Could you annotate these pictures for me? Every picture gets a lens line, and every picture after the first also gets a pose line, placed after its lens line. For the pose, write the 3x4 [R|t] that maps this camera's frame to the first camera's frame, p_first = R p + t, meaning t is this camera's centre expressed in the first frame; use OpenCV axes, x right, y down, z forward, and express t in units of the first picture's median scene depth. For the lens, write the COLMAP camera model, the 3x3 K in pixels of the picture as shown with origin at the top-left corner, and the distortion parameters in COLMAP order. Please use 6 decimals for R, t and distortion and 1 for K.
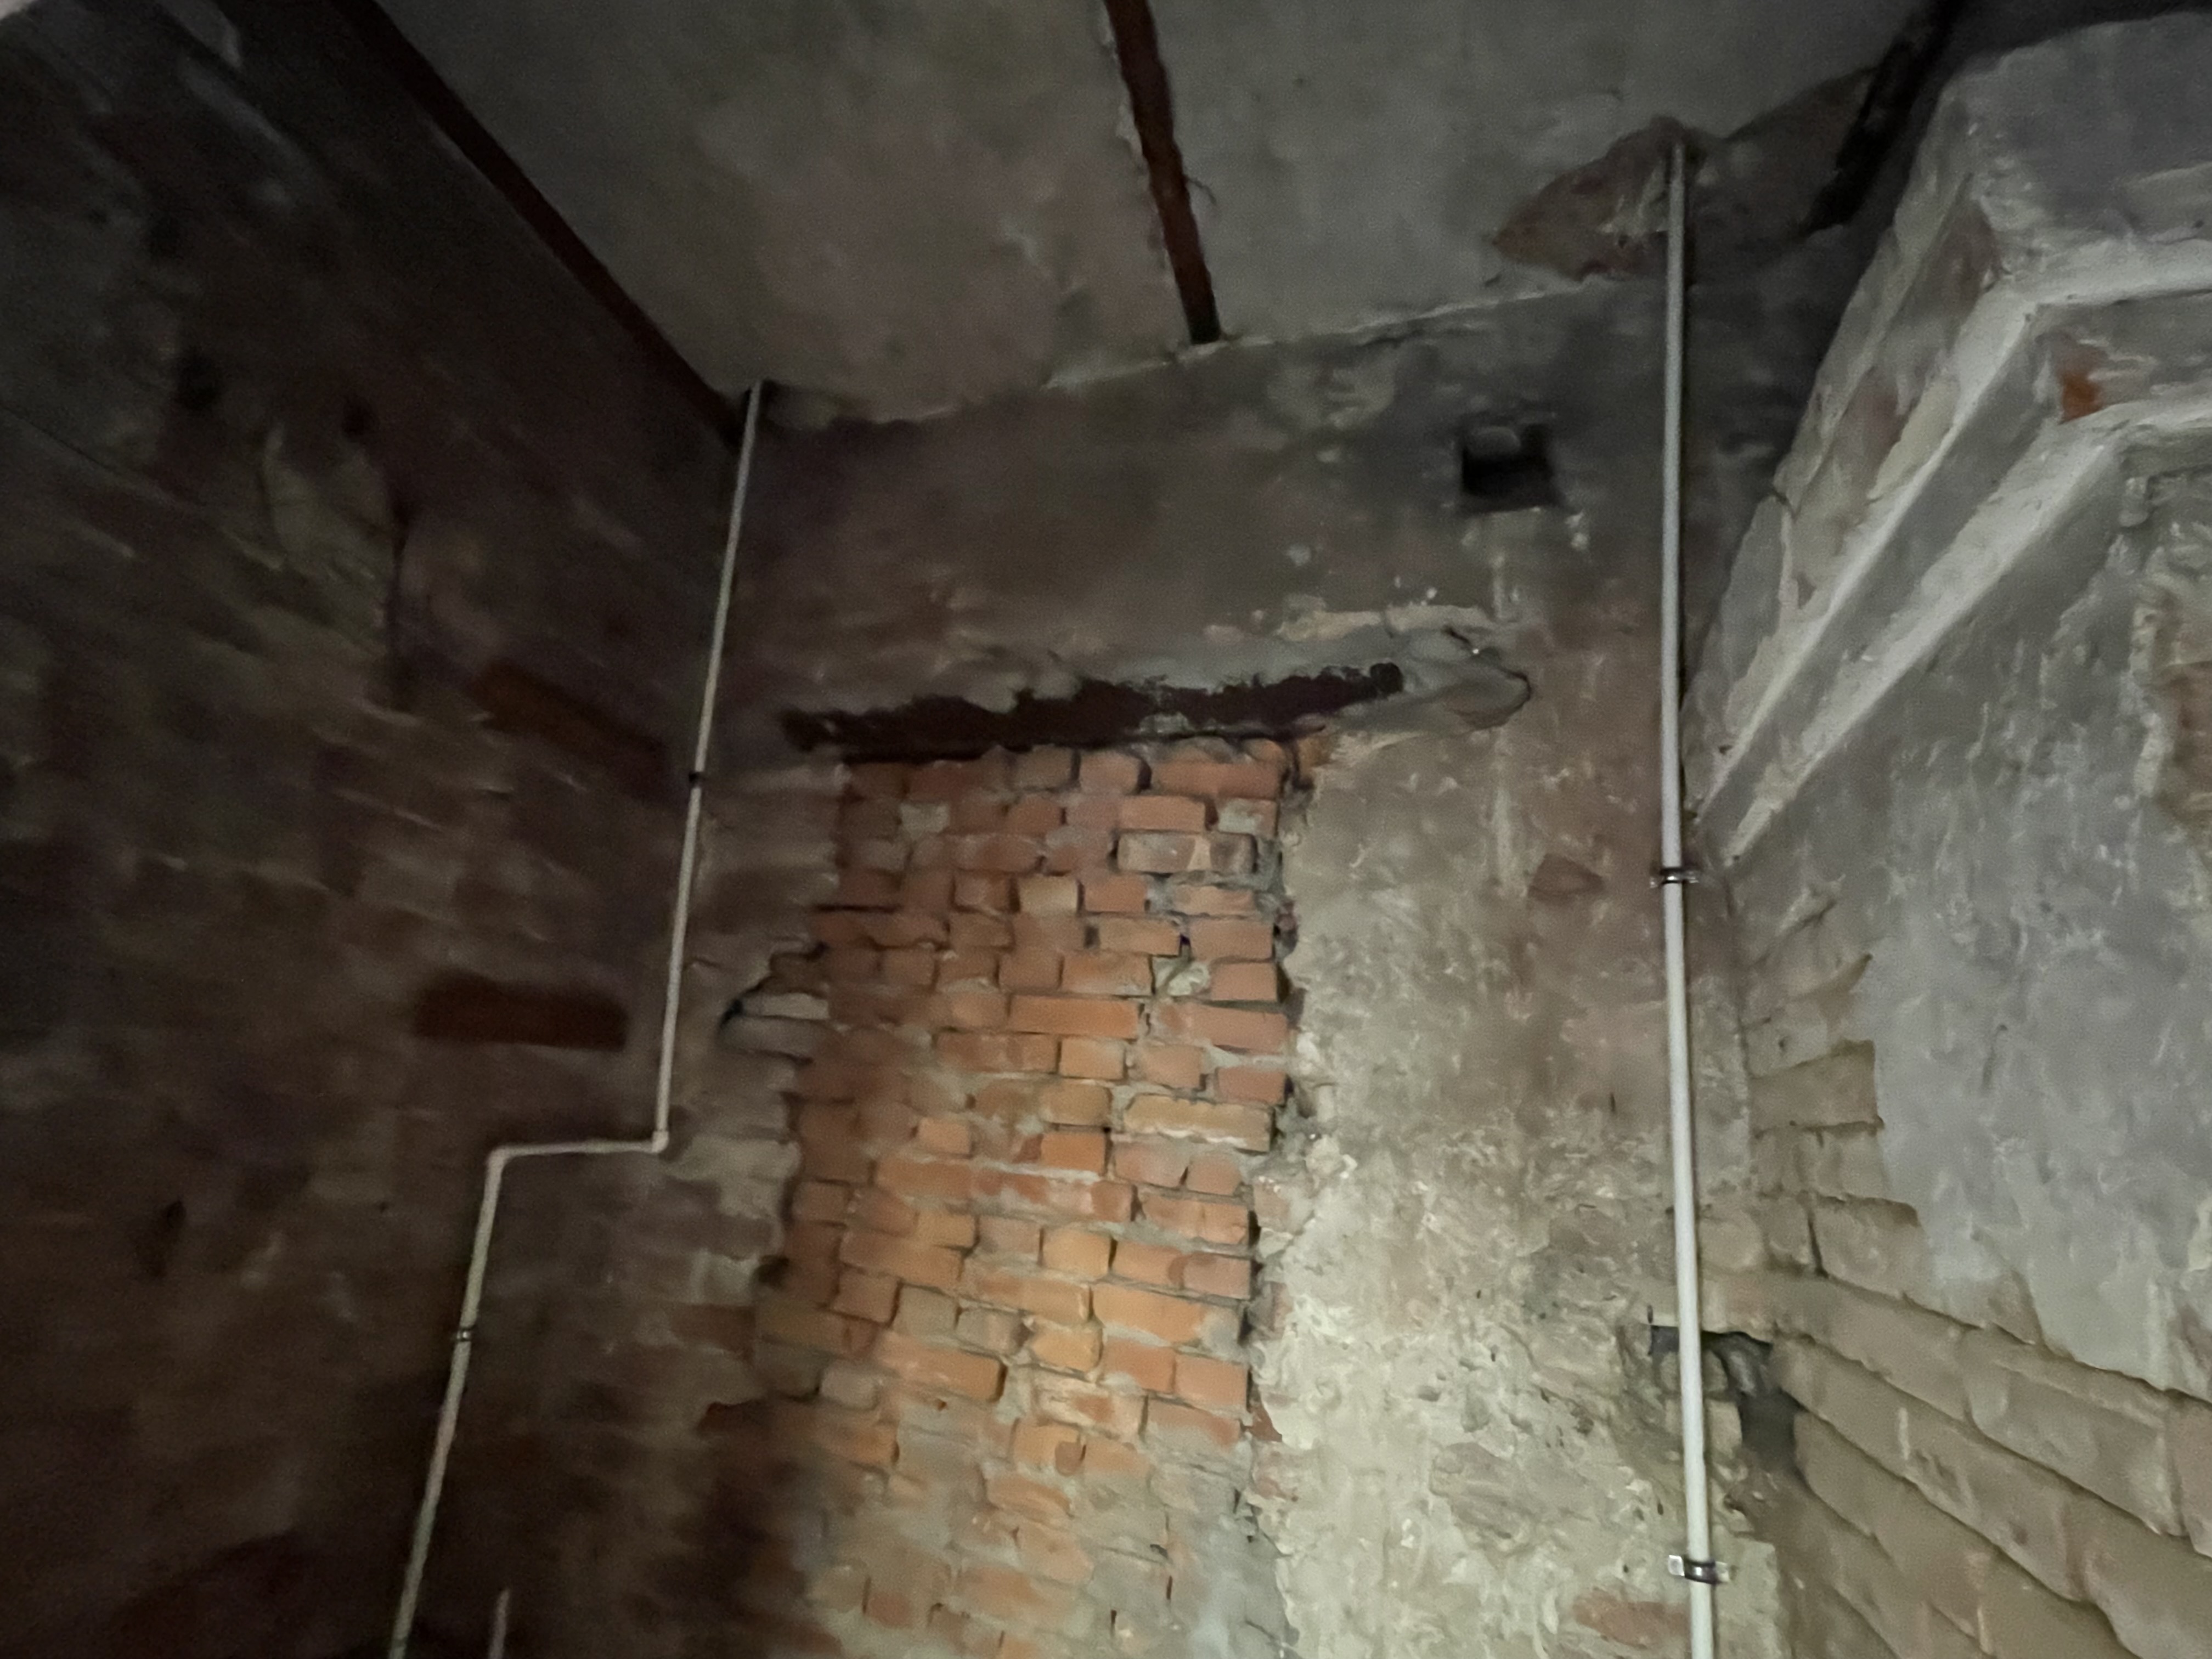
lens RADIAL K [[1059.5, 0, 1105.0], [0, 1059.5, 831.7], [0, 0, 1]] dist [-0.001730, -0.000212]
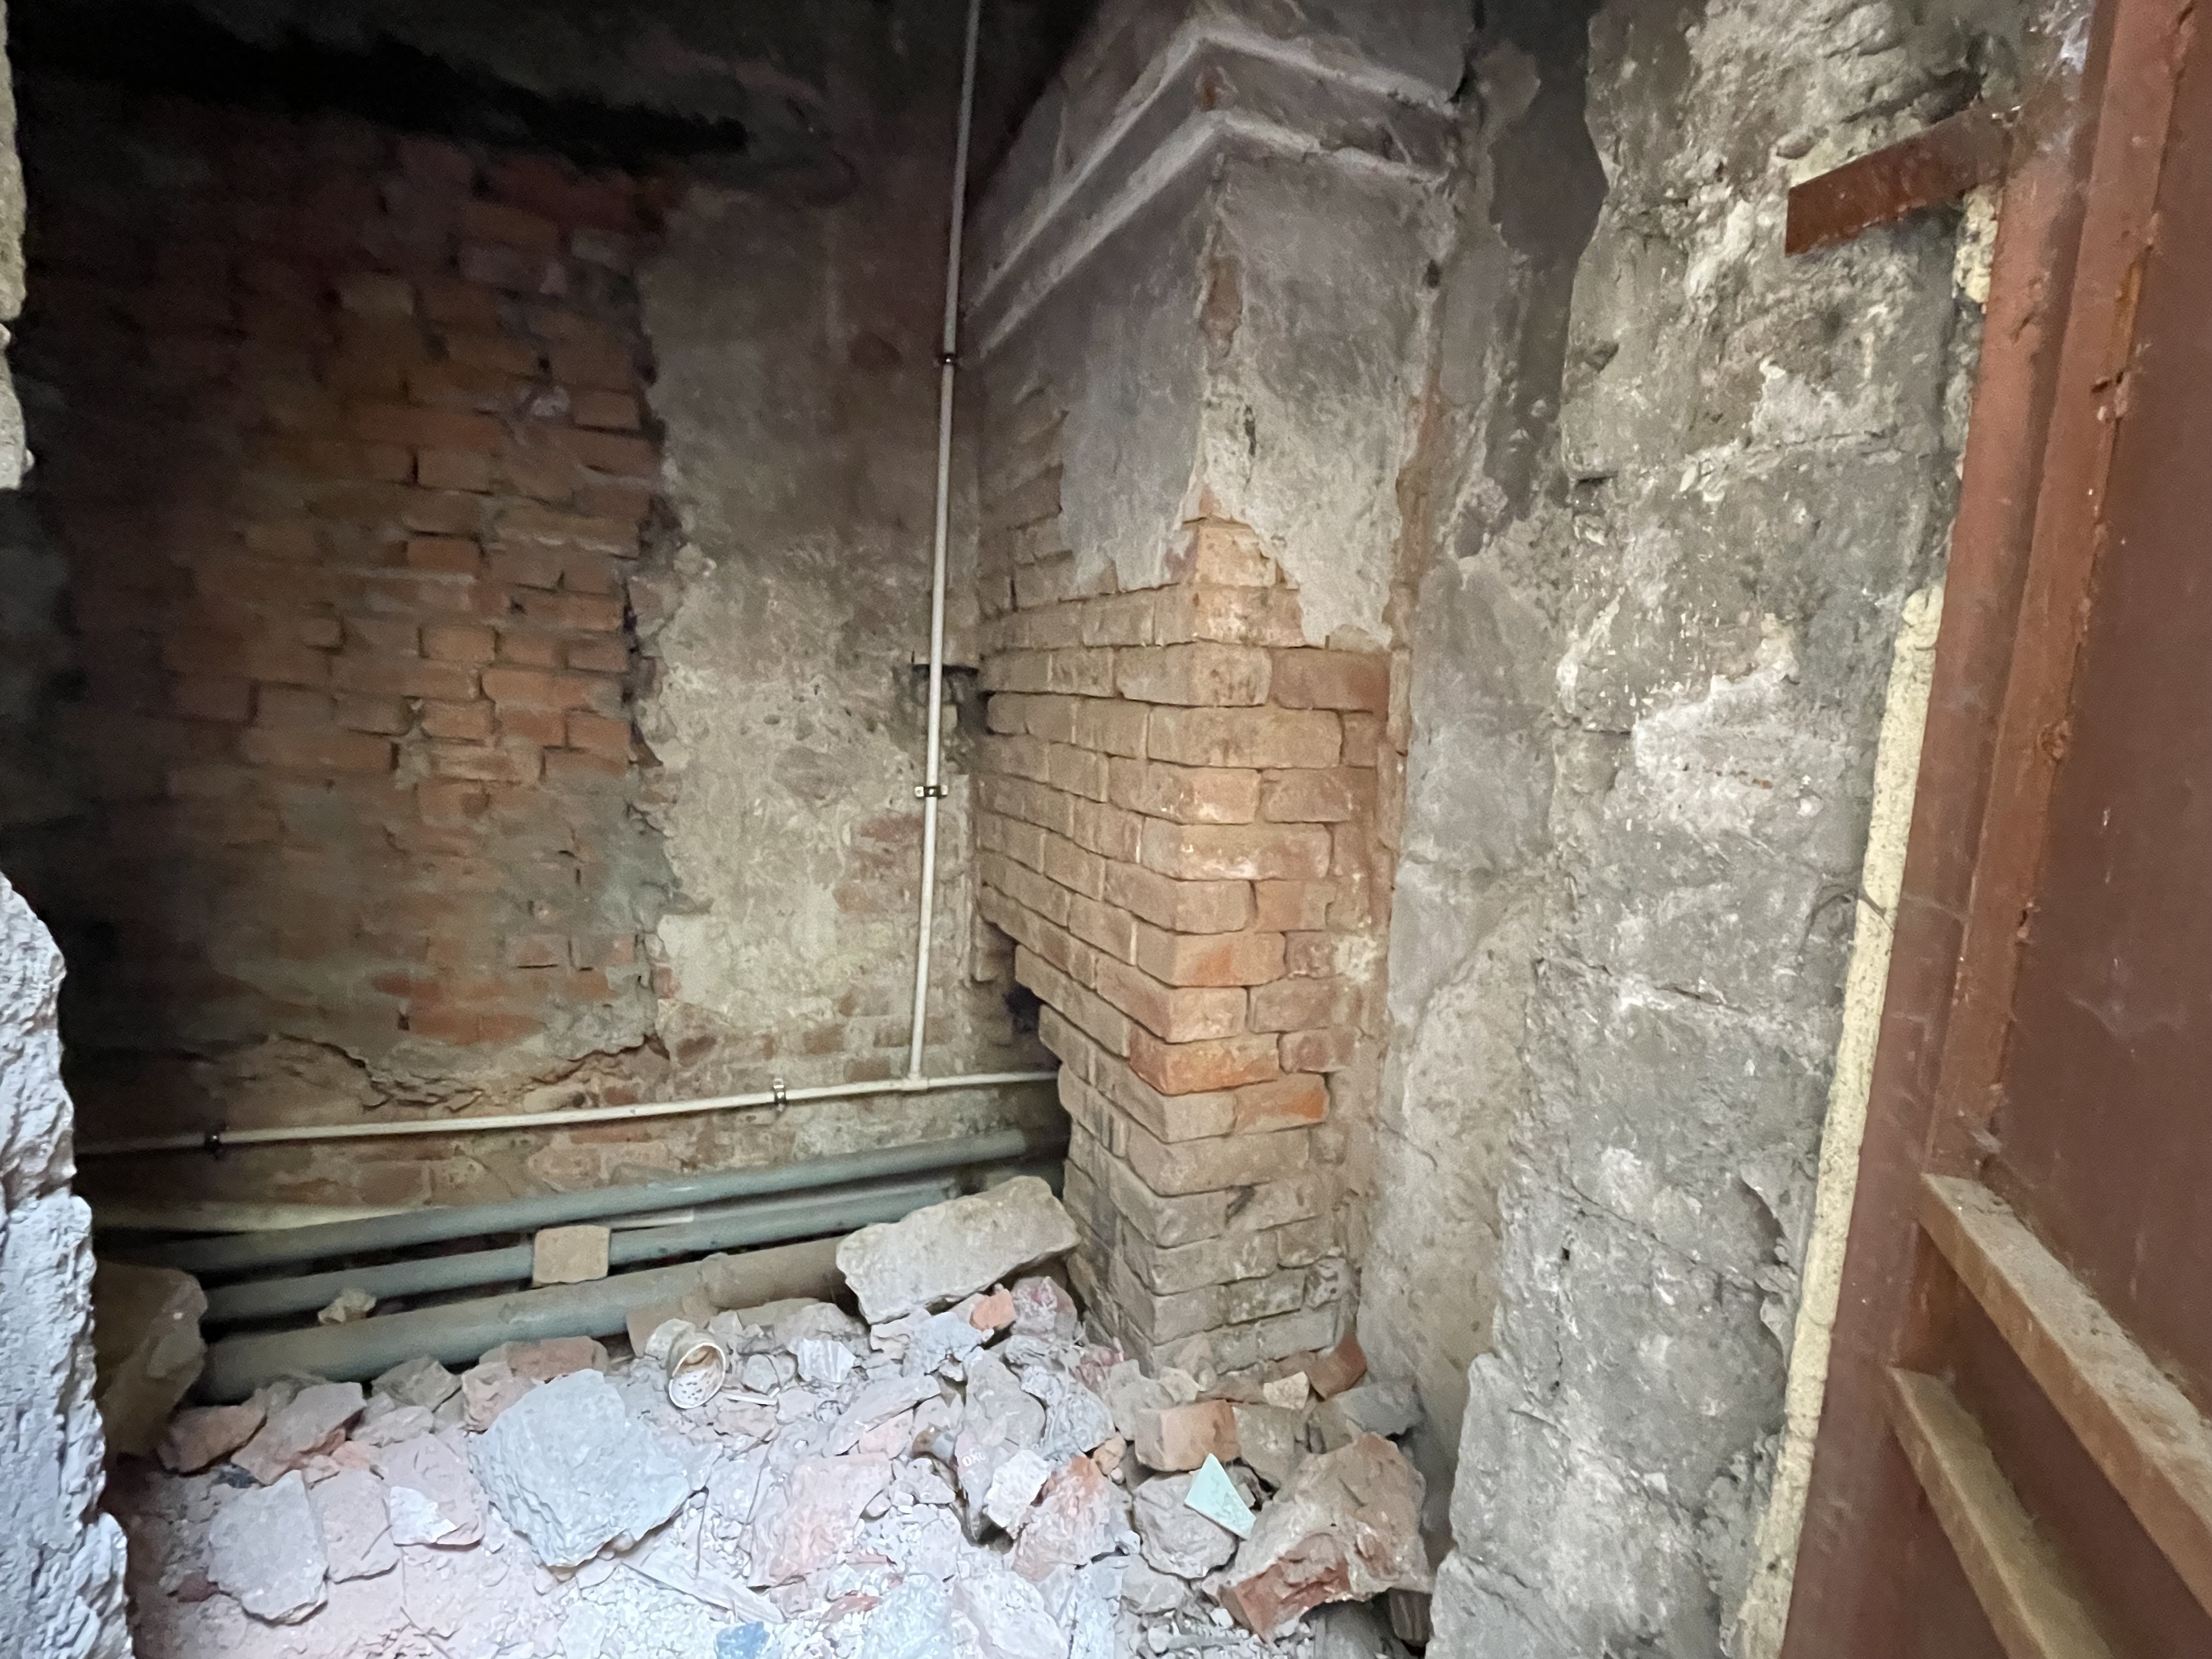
lens RADIAL K [[1058.1, 0, 1105.0], [0, 1058.1, 832.1], [0, 0, 1]] dist [-0.003861, -0.000362]
pose [[0.755223, -0.135043, 0.641406, -0.277351], [-0.152844, 0.915289, 0.372673, 0.058346], [-0.637399, -0.379486, 0.670607, -0.294884]]
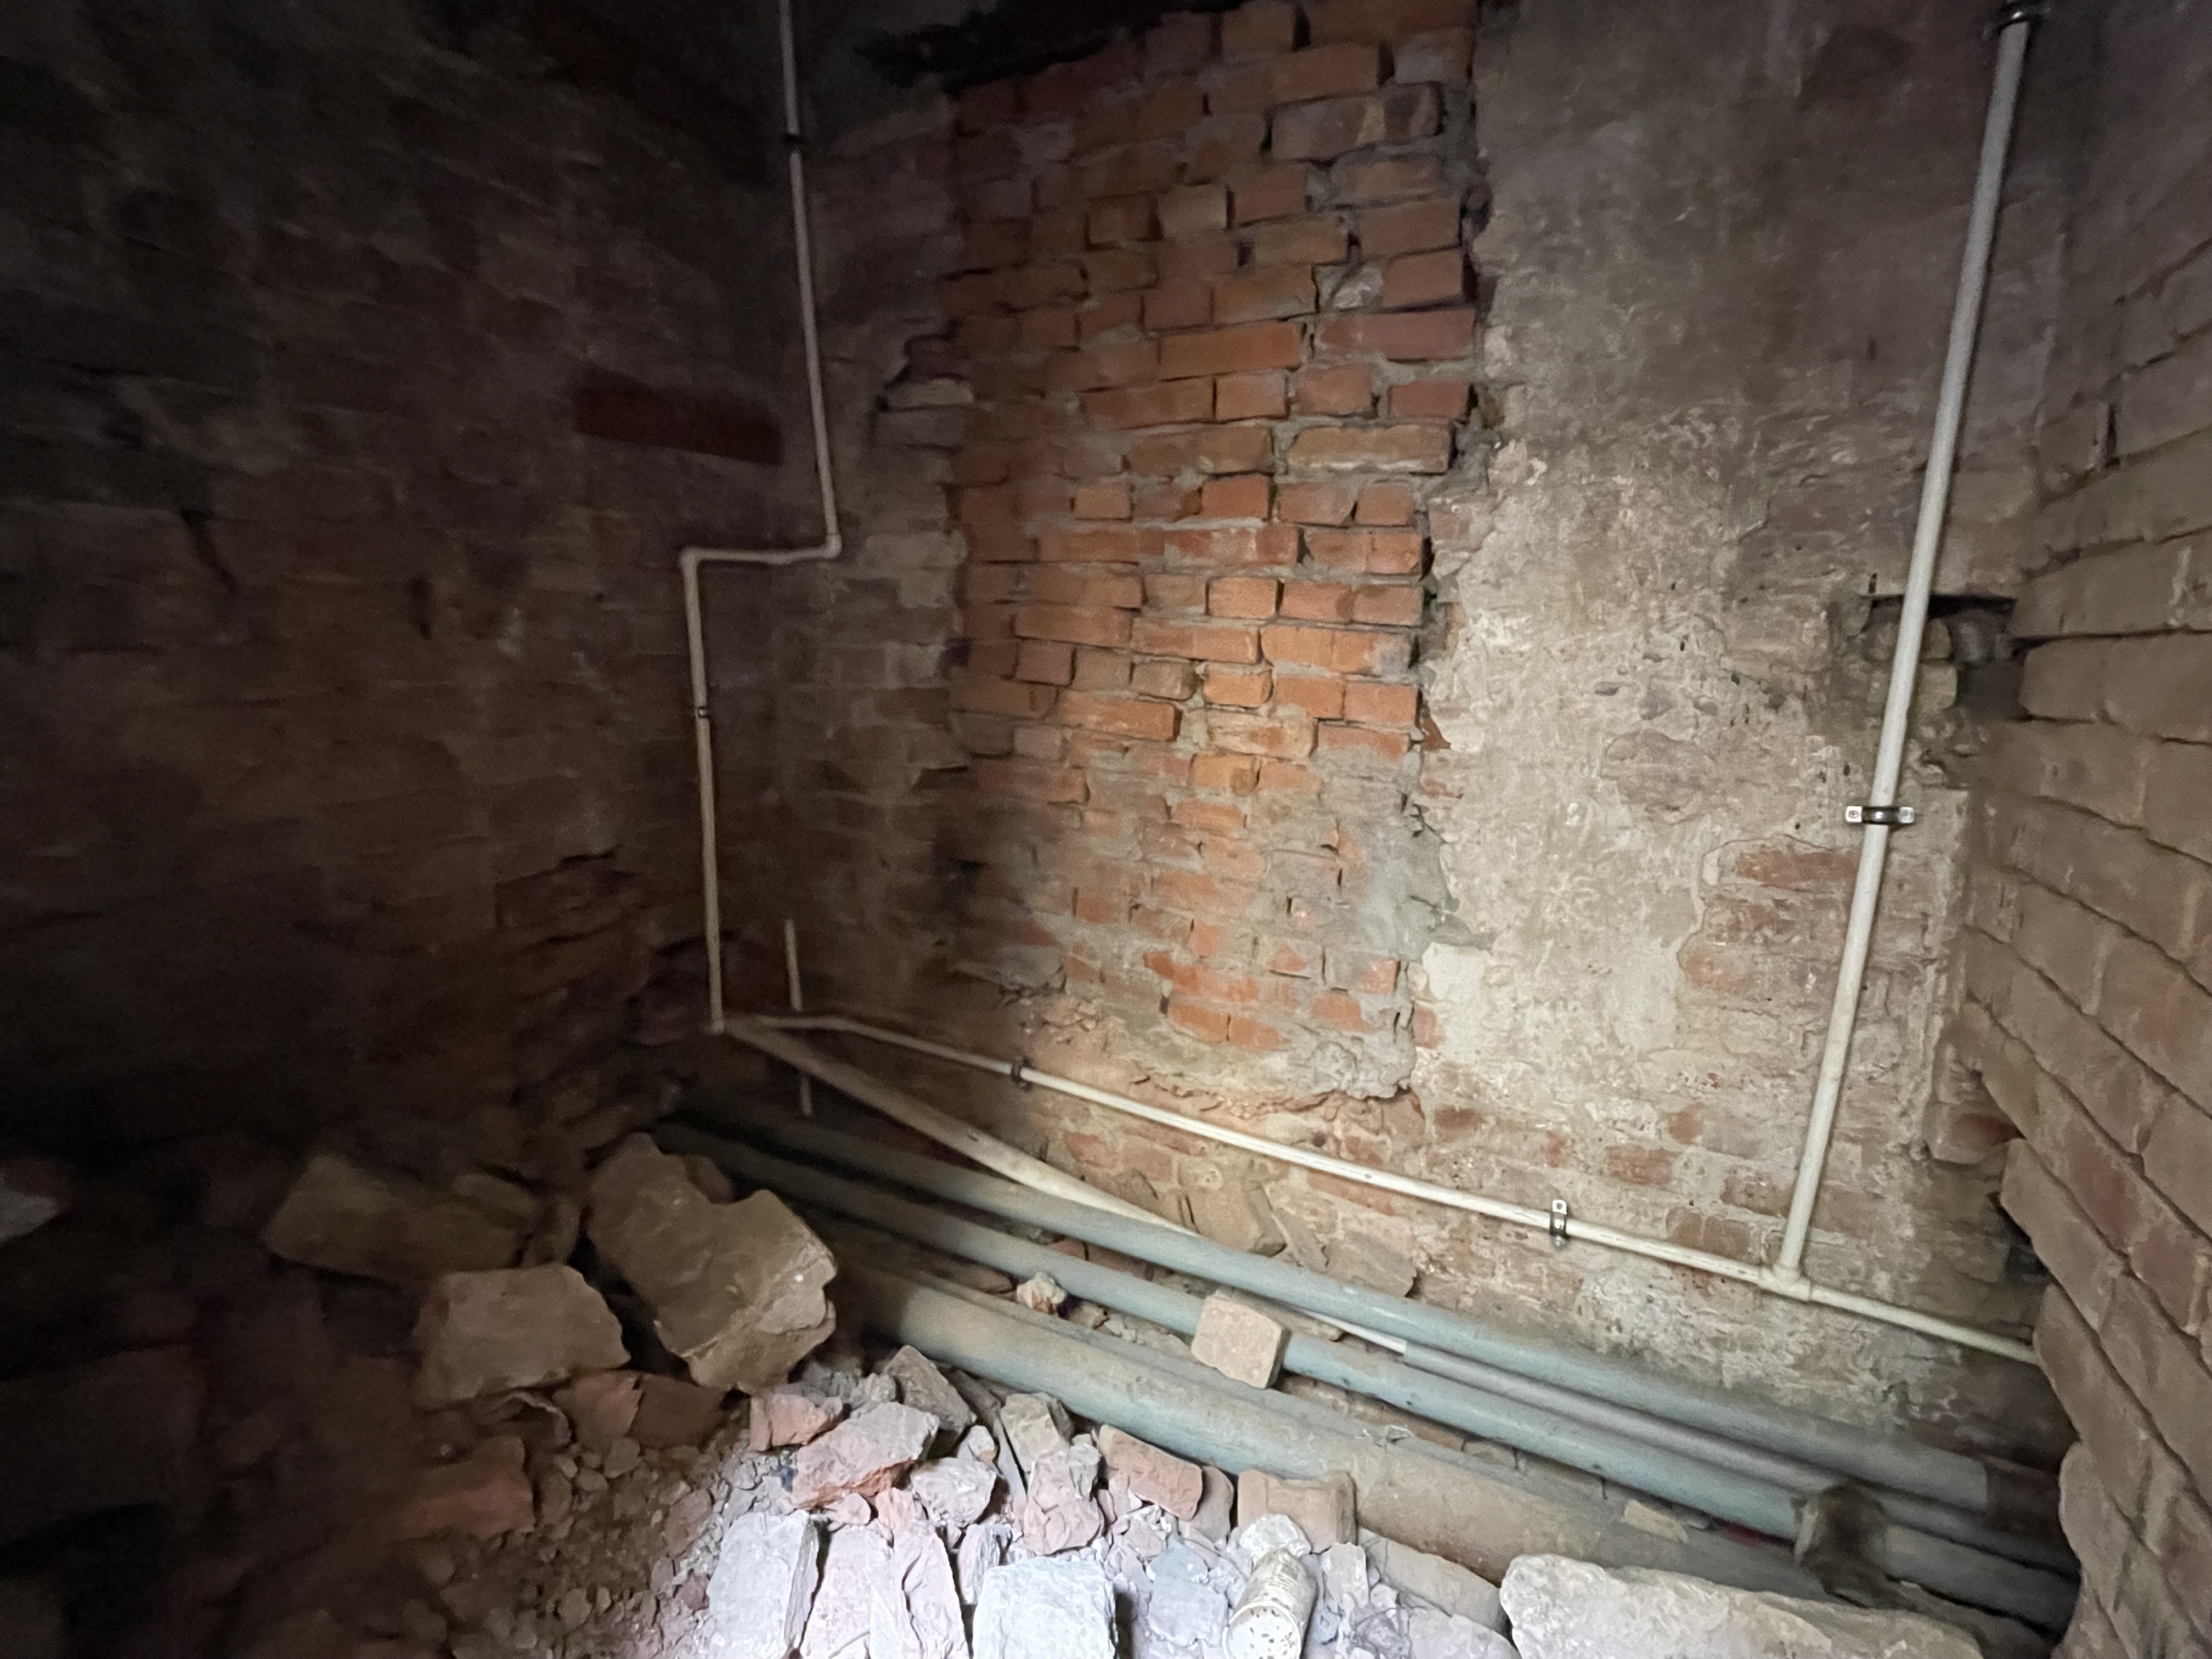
lens RADIAL K [[1059.5, 0, 1105.0], [0, 1059.5, 831.7], [0, 0, 1]] dist [-0.001730, -0.000212]
pose [[0.984551, -0.030957, -0.172341, 0.010910], [0.101041, 0.904286, 0.414799, 0.181125], [0.143005, -0.425804, 0.893443, -0.003219]]
